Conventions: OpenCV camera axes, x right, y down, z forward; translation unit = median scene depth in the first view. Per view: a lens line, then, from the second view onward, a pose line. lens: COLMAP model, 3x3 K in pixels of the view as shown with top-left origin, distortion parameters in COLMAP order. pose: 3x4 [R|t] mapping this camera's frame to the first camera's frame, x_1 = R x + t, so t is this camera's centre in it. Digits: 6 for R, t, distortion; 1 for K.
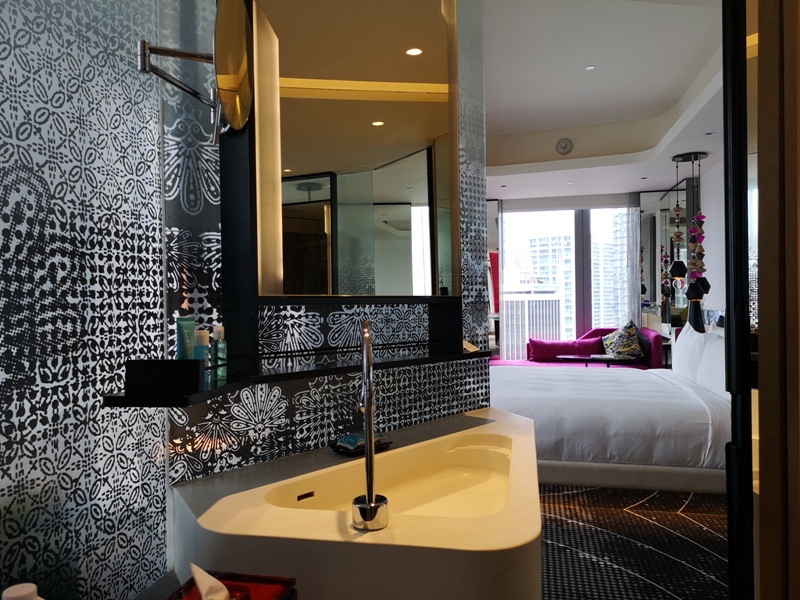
lens RADIAL K [[621.8, 0, 400.1], [0, 621.8, 299.0], [0, 0, 1]] dist [0.049802, -0.046795]
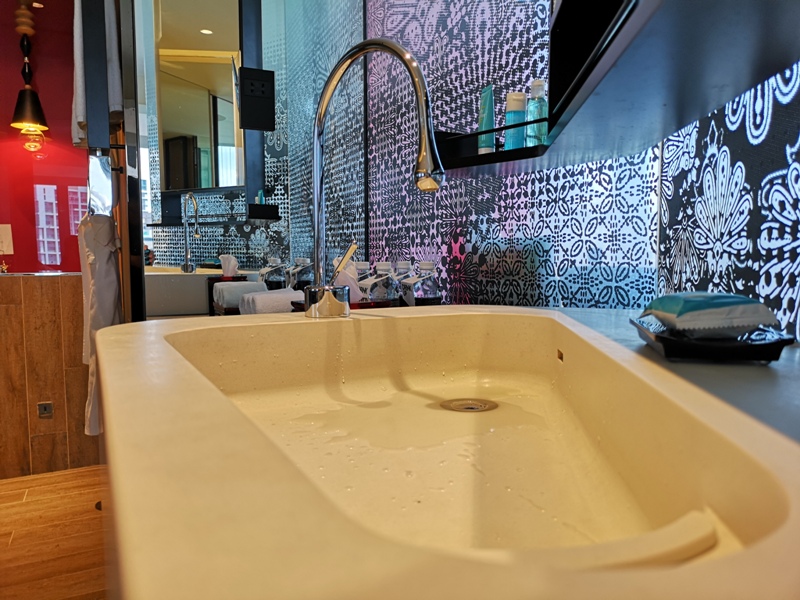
lens RADIAL K [[621.8, 0, 399.1], [0, 621.8, 300.1], [0, 0, 1]] dist [0.049802, -0.046795]
pose [[-0.791707, 0.064060, -0.607533, 0.361309], [0.019604, 0.996639, 0.079541, 0.270597], [0.610587, 0.051063, -0.790301, 1.658659]]
